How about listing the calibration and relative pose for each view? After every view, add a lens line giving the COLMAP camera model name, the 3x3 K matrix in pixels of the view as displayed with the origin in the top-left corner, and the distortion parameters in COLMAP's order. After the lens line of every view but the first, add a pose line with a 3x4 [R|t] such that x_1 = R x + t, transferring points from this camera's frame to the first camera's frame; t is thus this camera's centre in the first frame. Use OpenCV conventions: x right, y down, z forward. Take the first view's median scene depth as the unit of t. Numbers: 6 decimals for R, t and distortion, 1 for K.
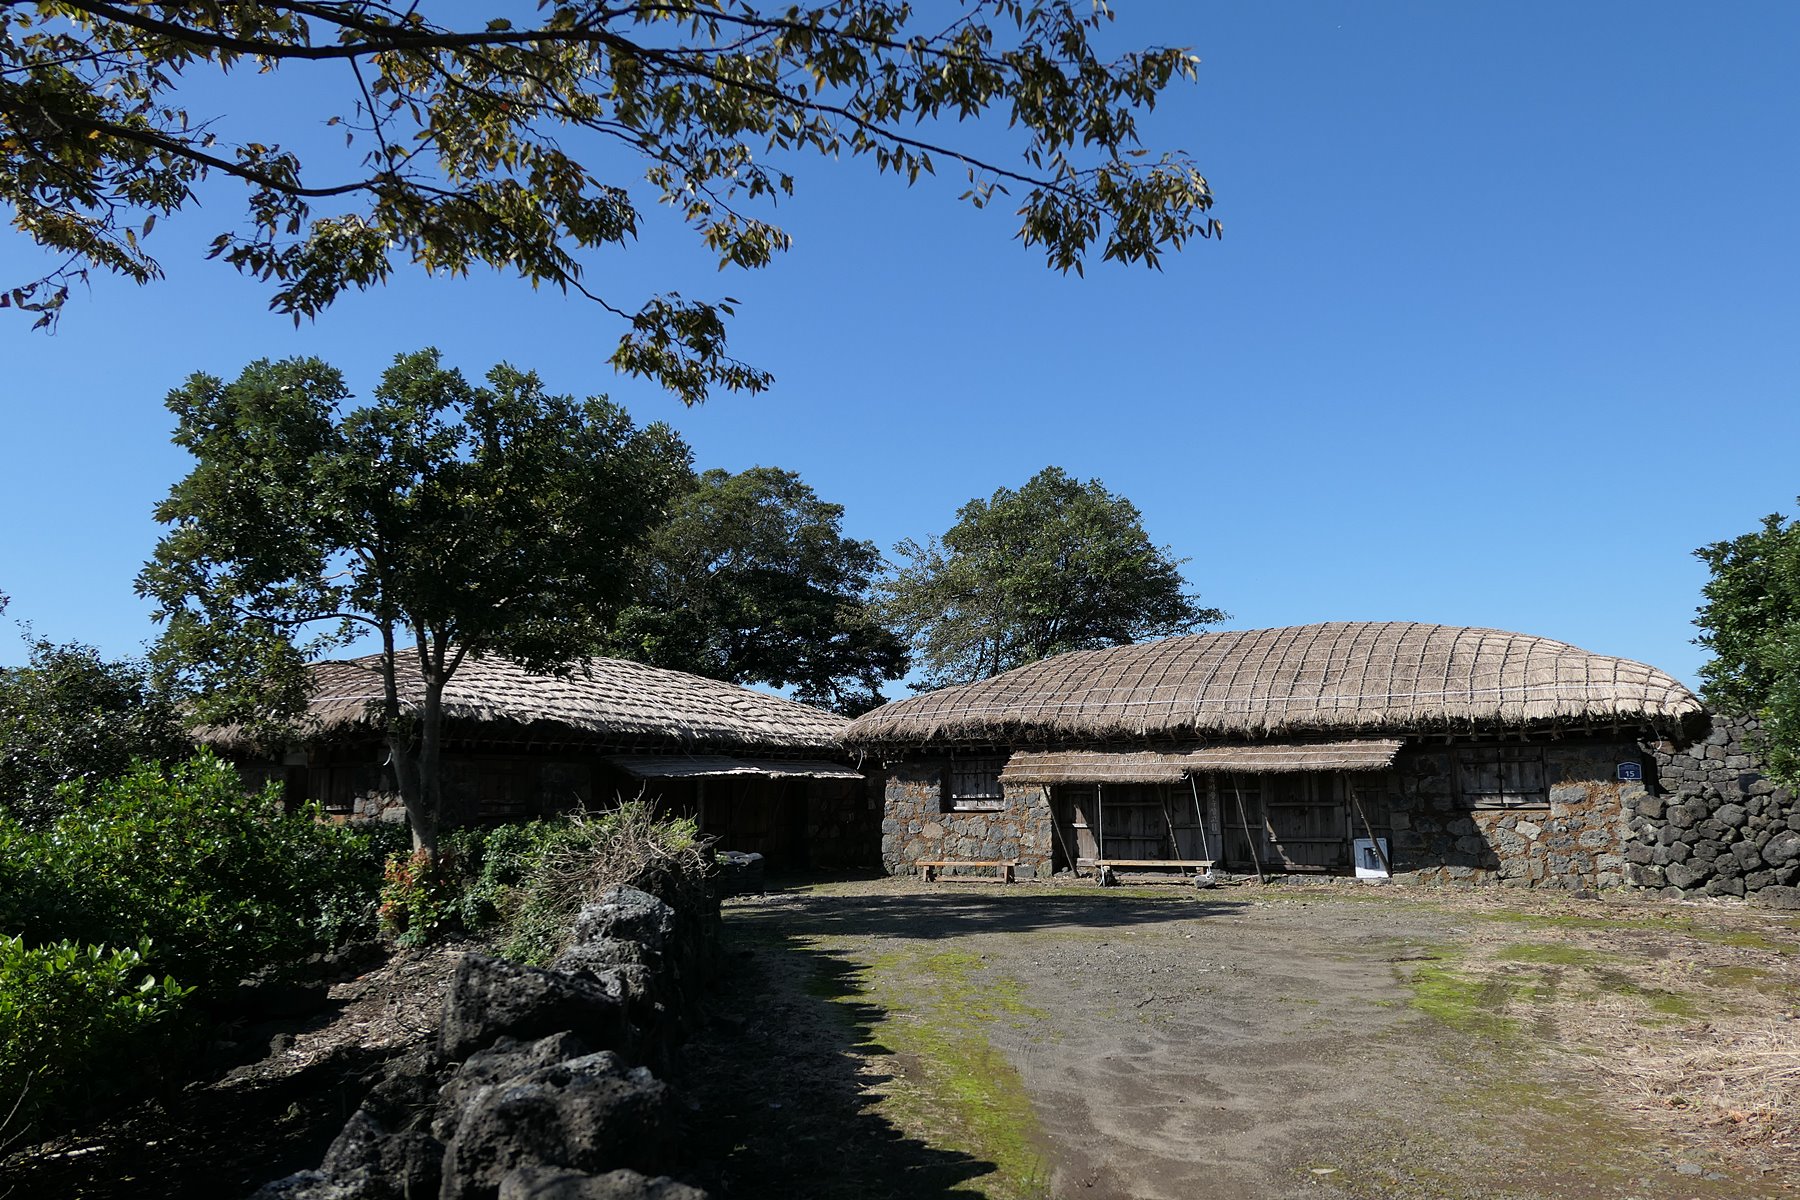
lens RADIAL K [[1298.3, 0, 901.3], [0, 1298.3, 601.2], [0, 0, 1]] dist [-0.027462, 0.000780]
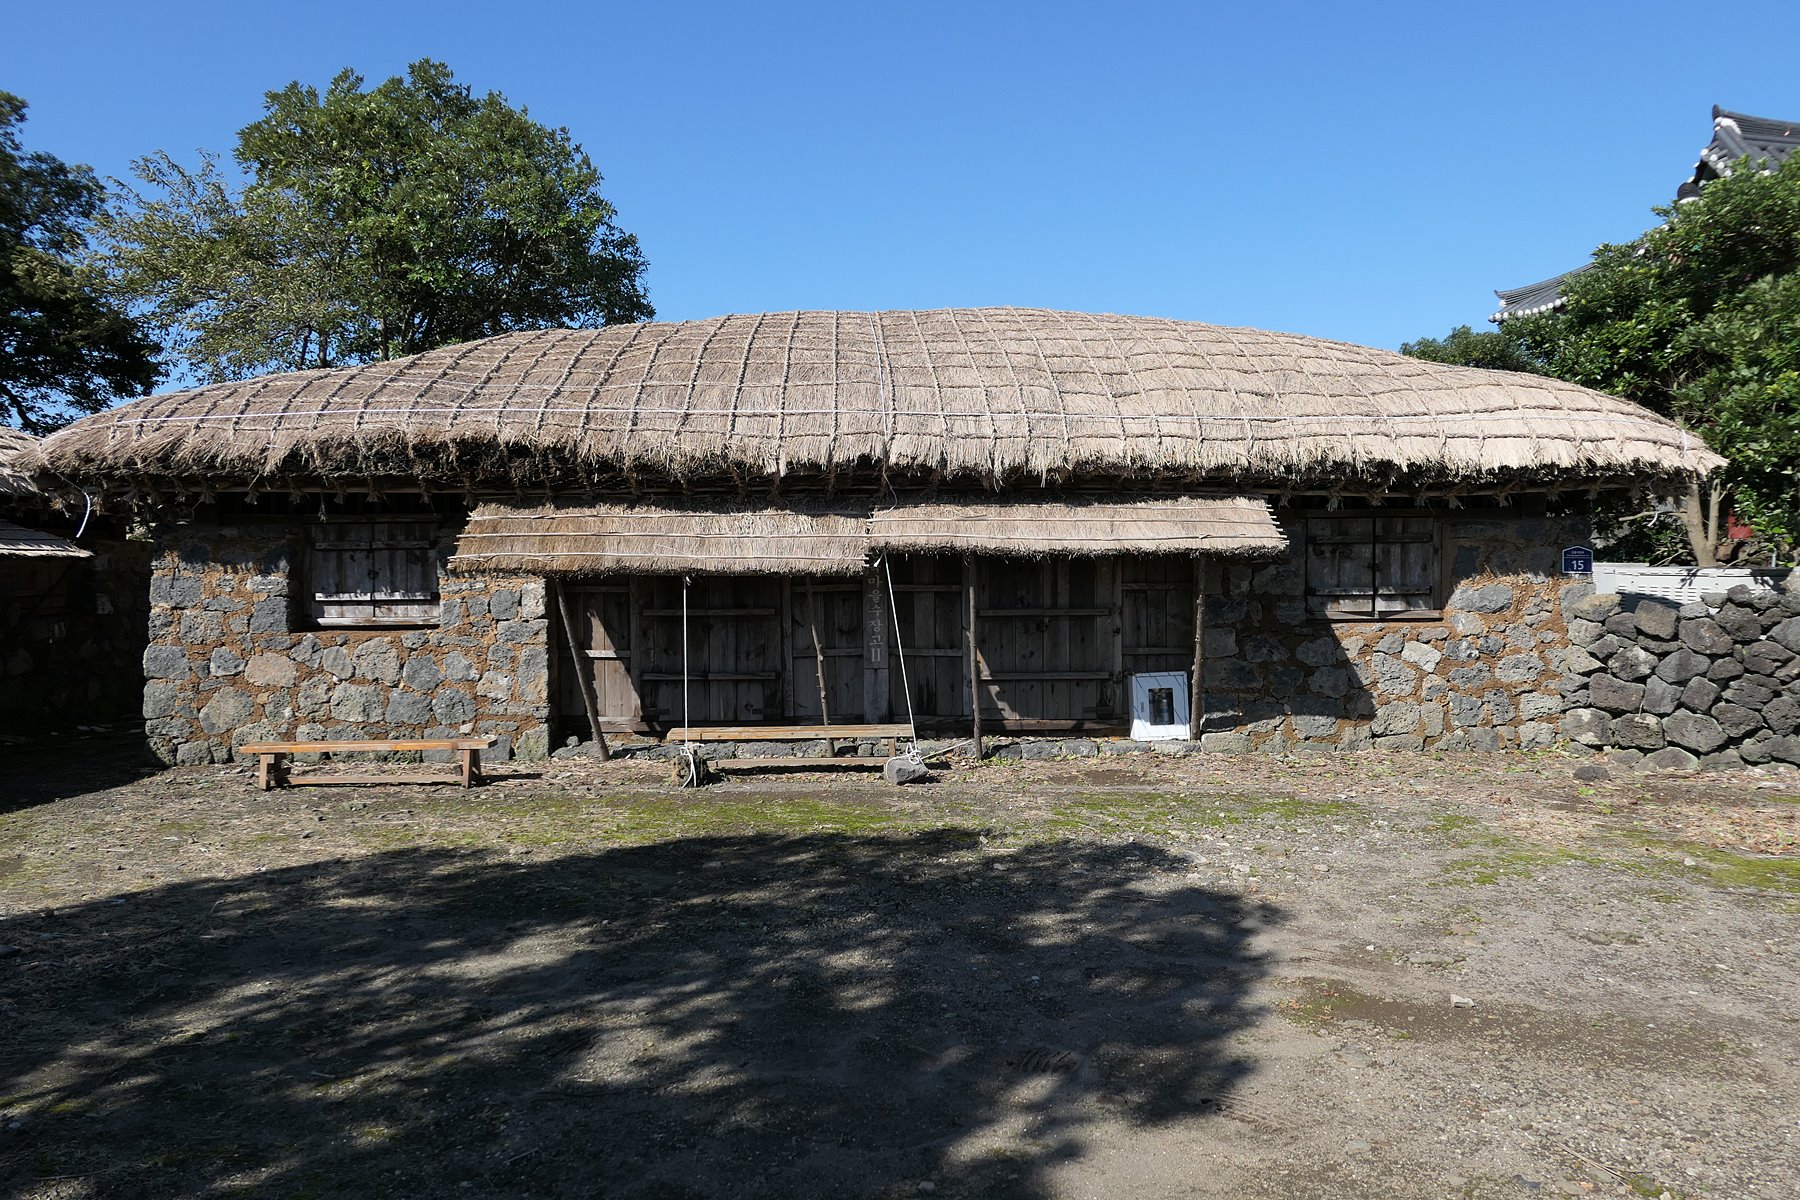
lens RADIAL K [[1253.5, 0, 899.5], [0, 1253.5, 605.7], [0, 0, 1]] dist [-0.009718, -0.005742]
pose [[0.847251, -0.013713, 0.531016, -0.025963], [-0.080119, 0.984932, 0.153267, 0.075381], [-0.525116, -0.172400, 0.833386, 0.575208]]
